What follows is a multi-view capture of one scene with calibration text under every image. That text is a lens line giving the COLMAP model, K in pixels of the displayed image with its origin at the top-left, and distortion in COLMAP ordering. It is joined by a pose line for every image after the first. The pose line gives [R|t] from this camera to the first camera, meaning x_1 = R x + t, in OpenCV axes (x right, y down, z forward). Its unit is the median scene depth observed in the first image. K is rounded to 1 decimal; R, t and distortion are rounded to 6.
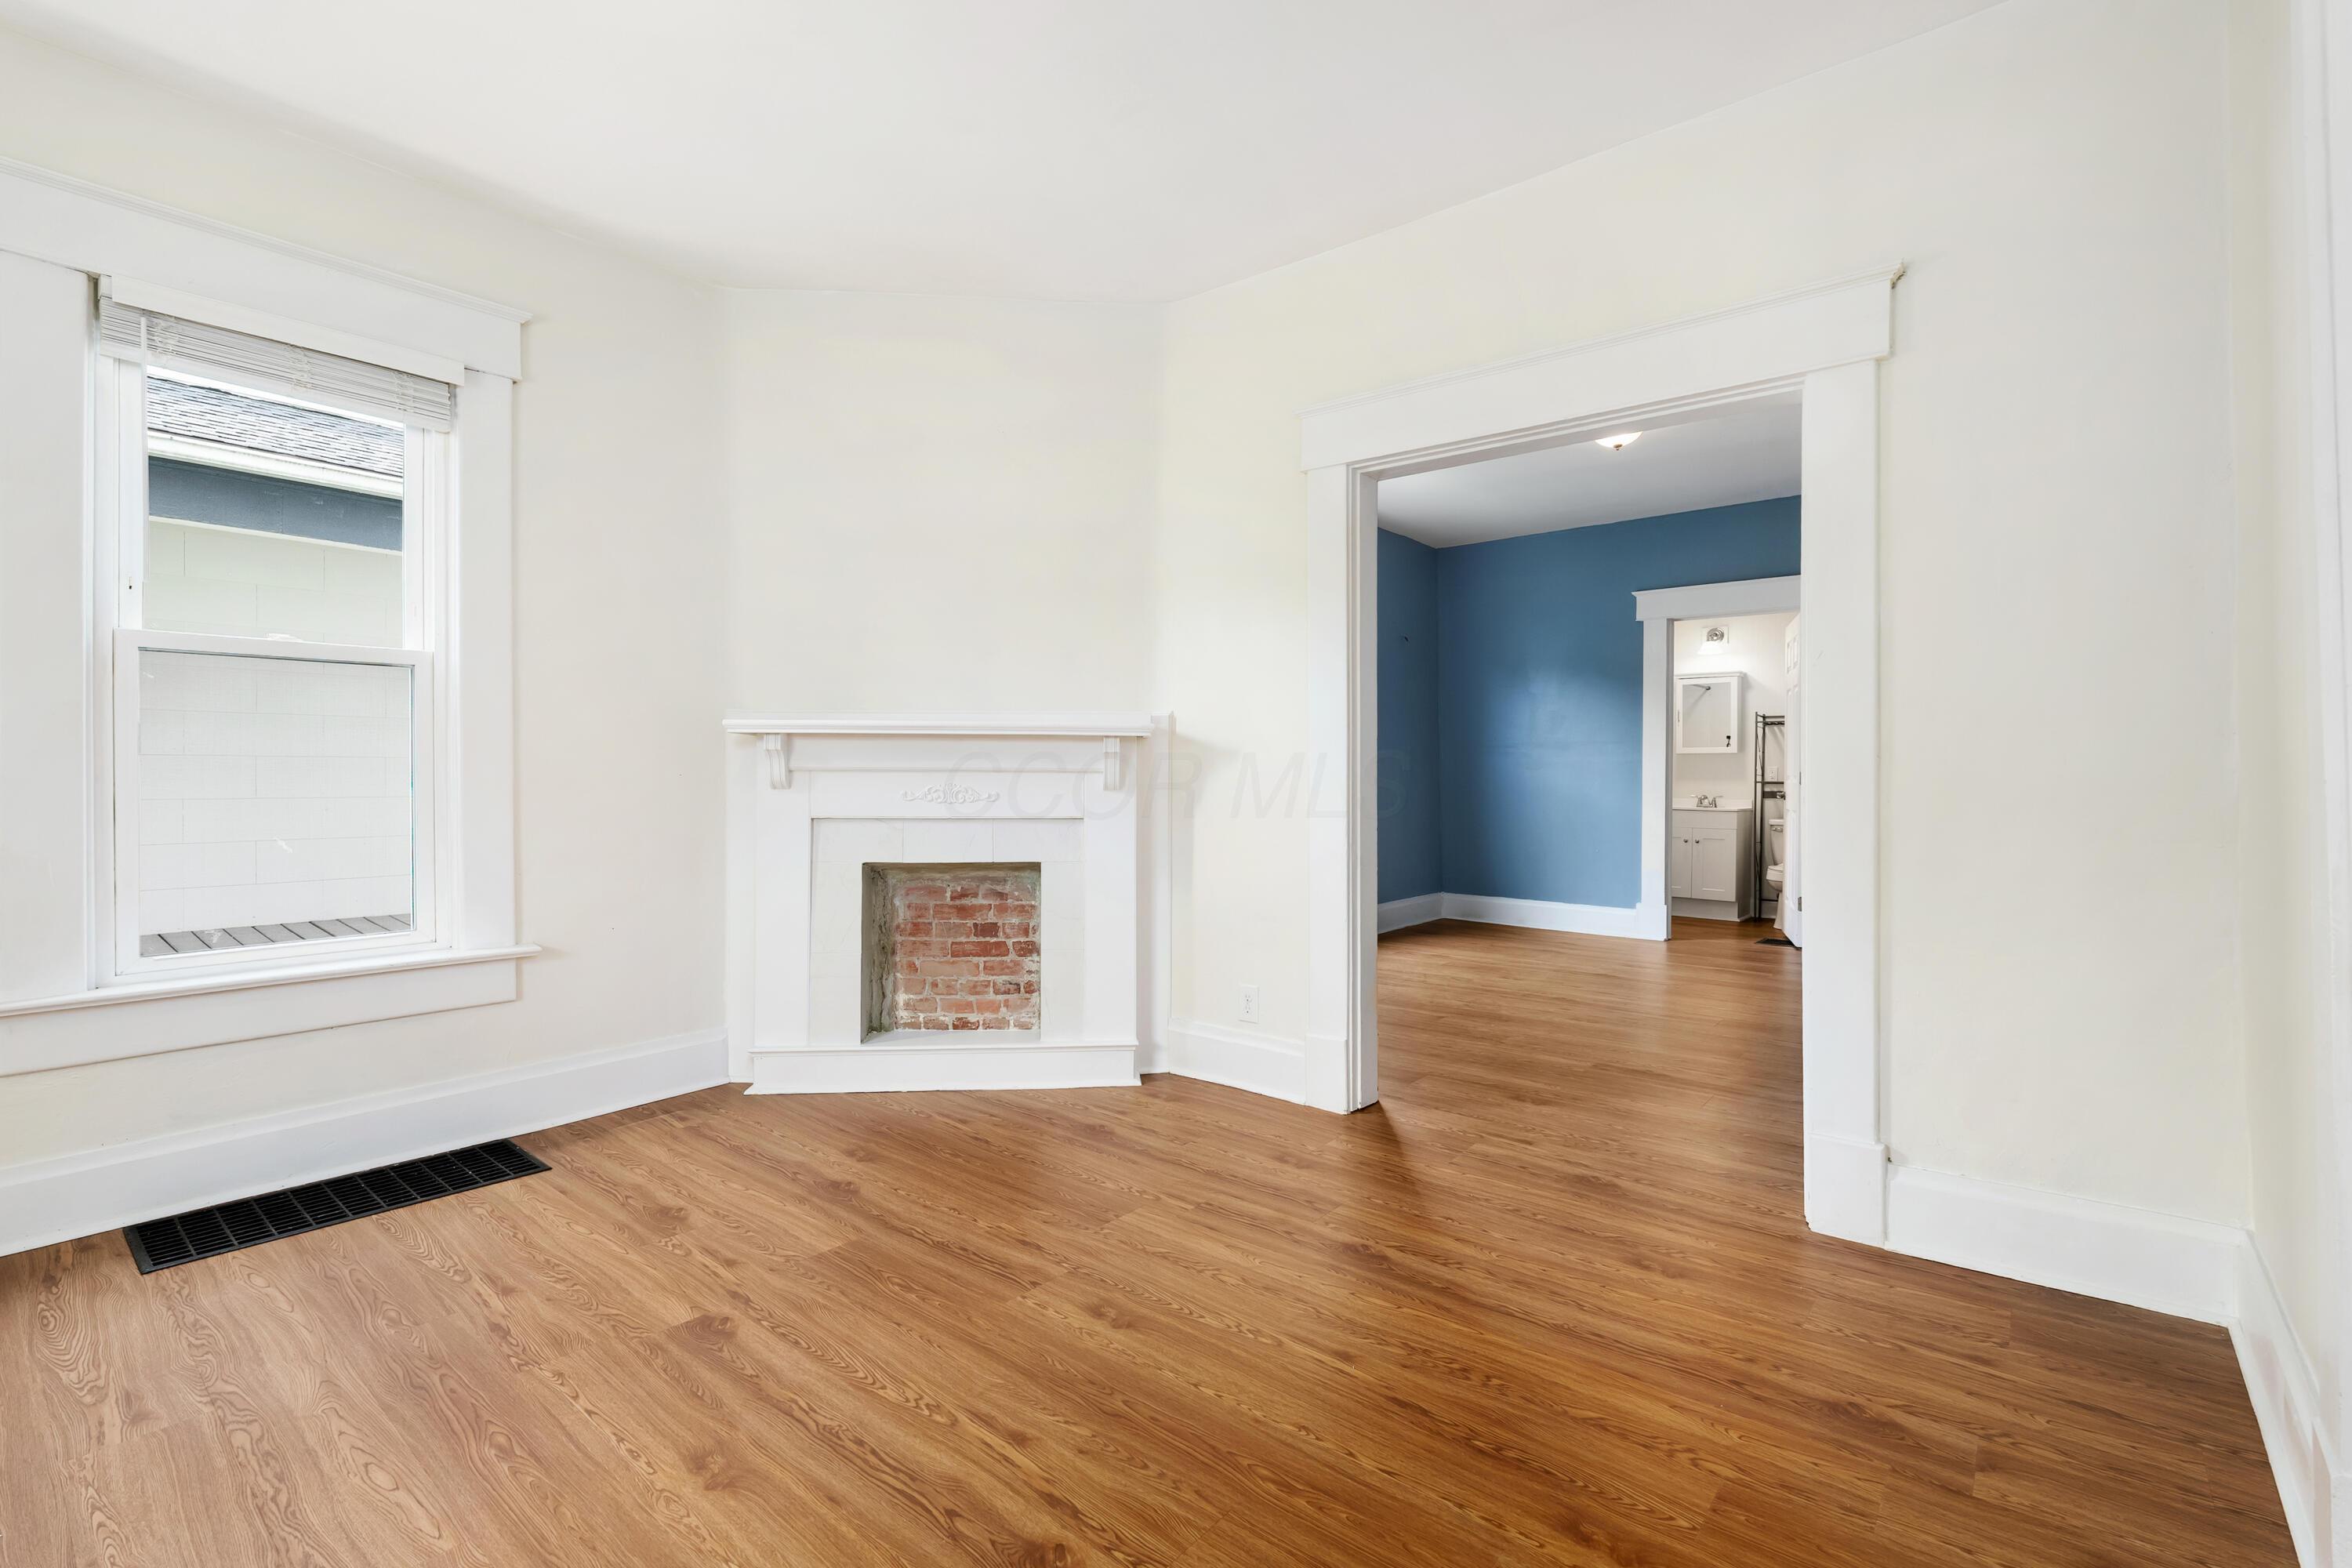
lens RADIAL K [[1057.7, 0, 1177.1], [0, 1057.7, 769.7], [0, 0, 1]] dist [-0.002138, 0.000536]
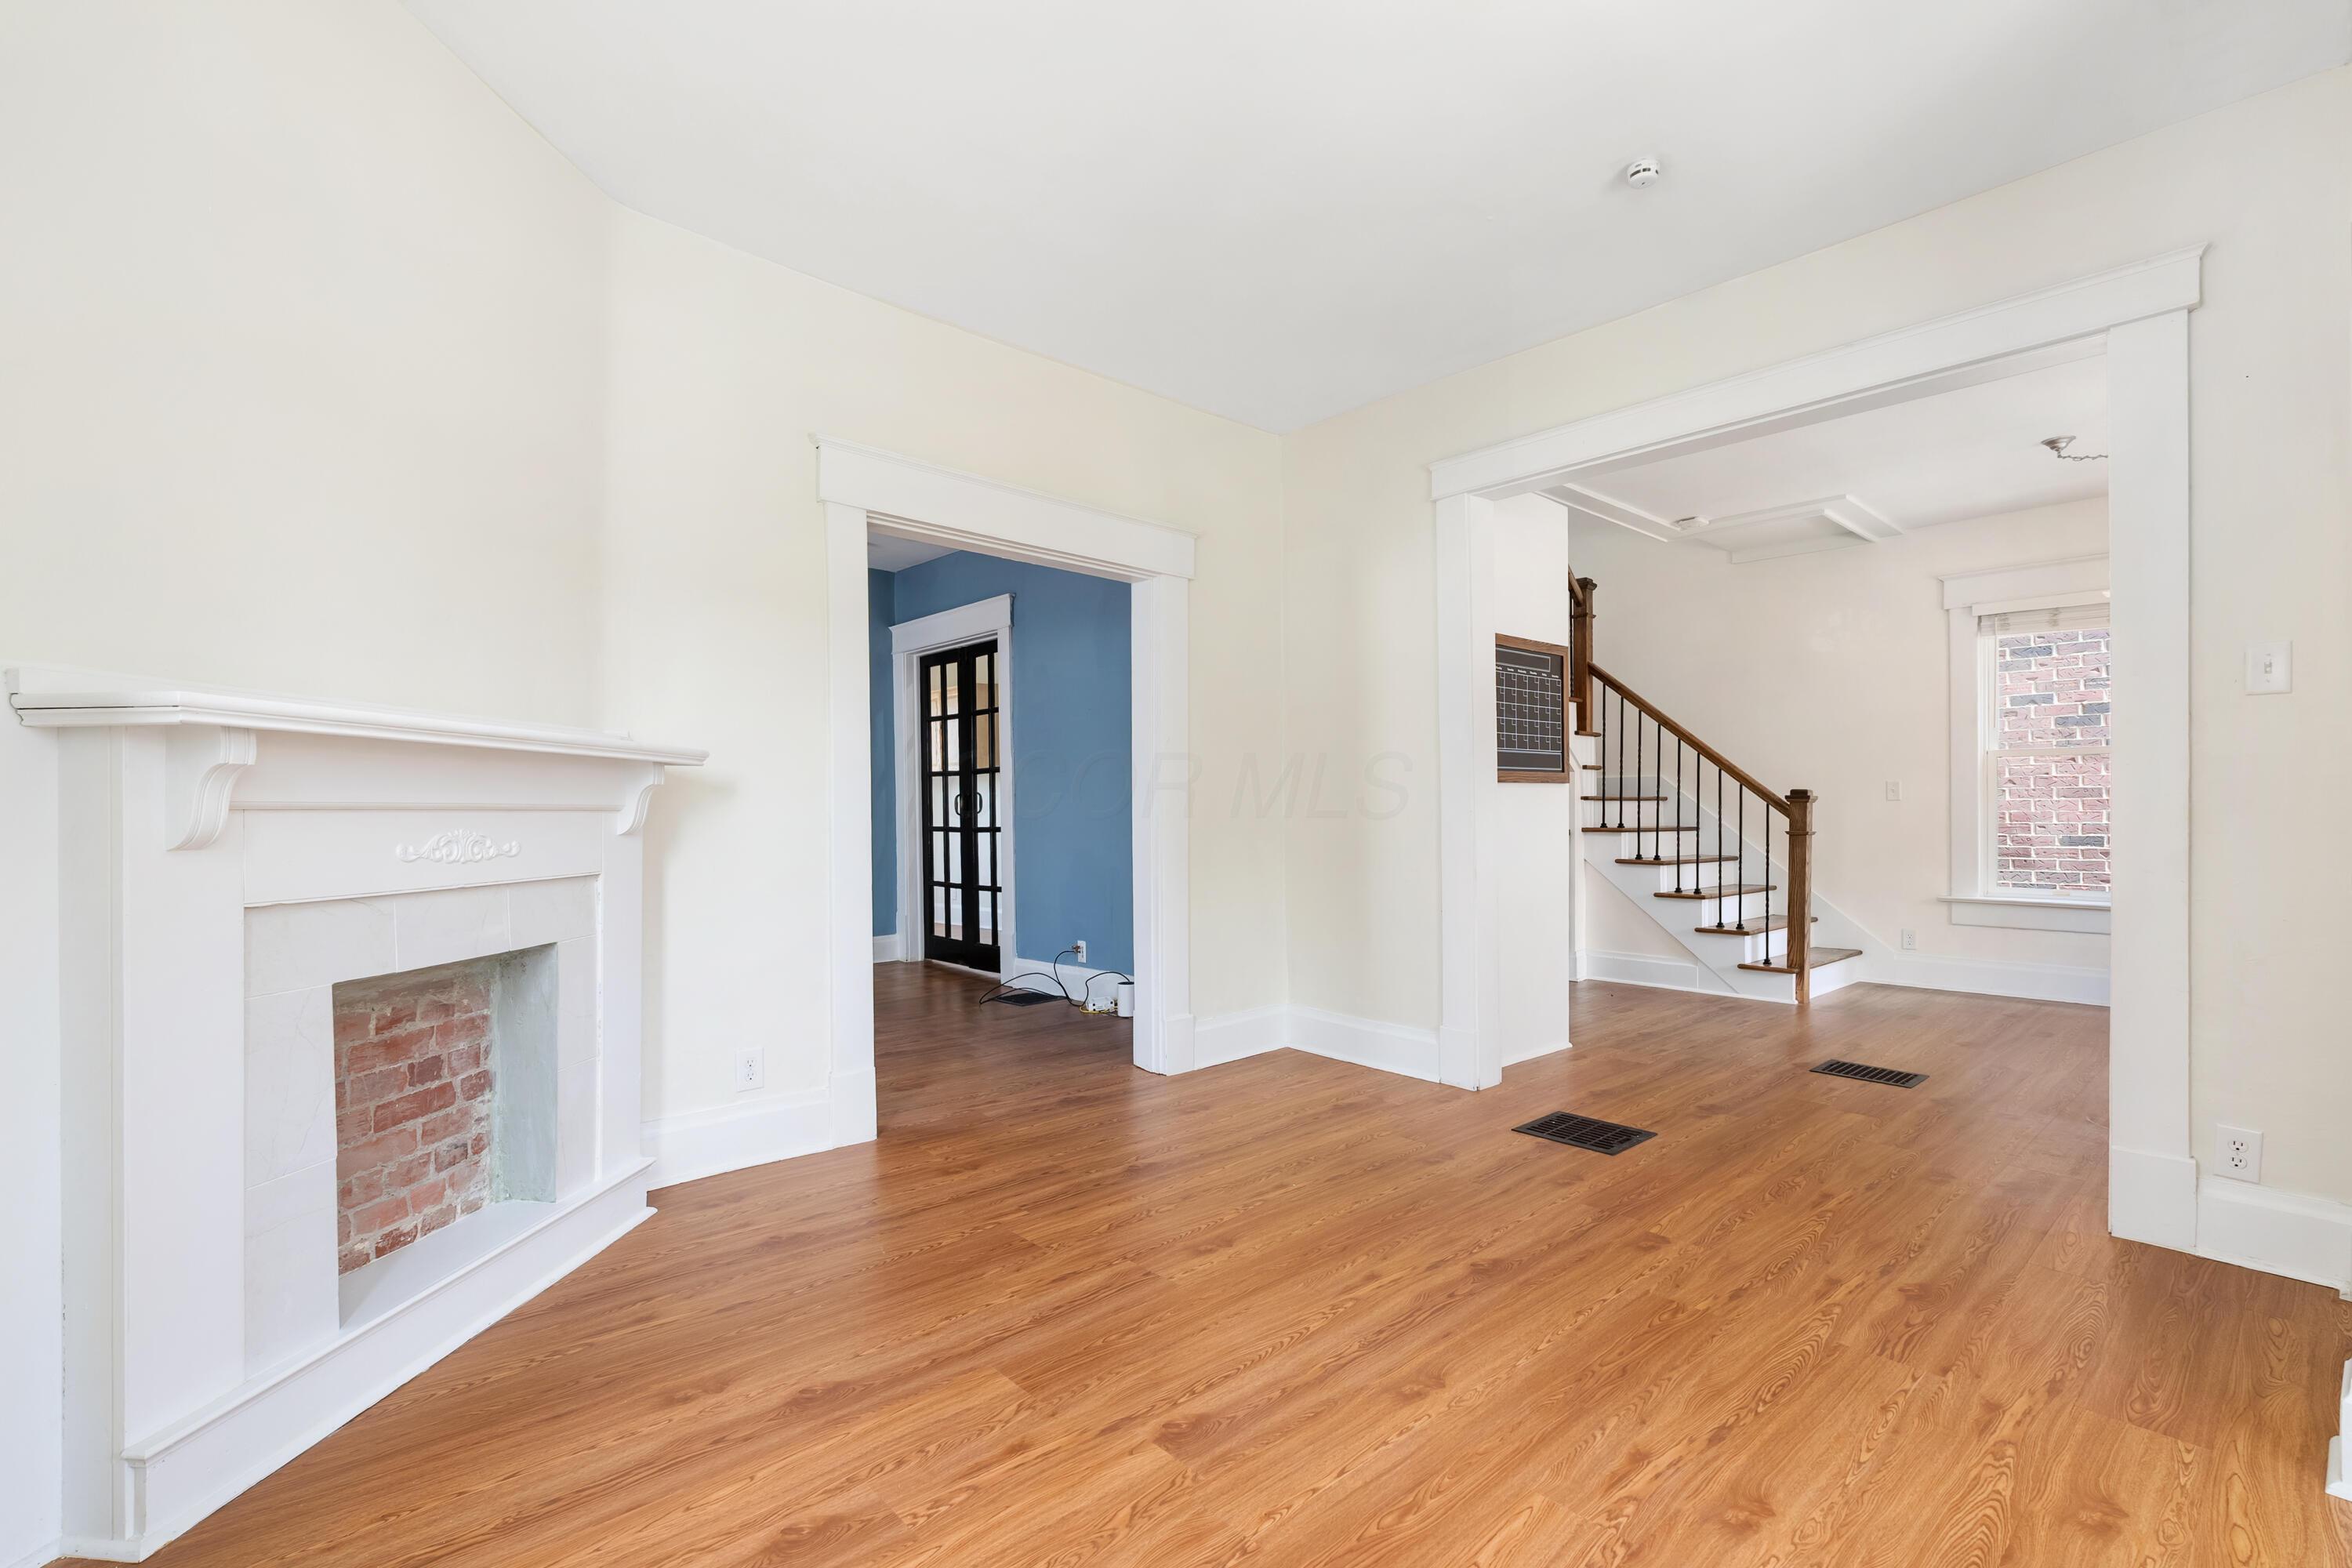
lens RADIAL K [[1057.7, 0, 1216.2], [0, 1057.7, 787.2], [0, 0, 1]] dist [-0.002138, 0.000536]
pose [[0.117819, 0.018395, 0.992865, -0.871068], [-0.000773, 0.999830, -0.018433, -0.001255], [-0.993035, 0.001404, 0.117813, 0.564303]]
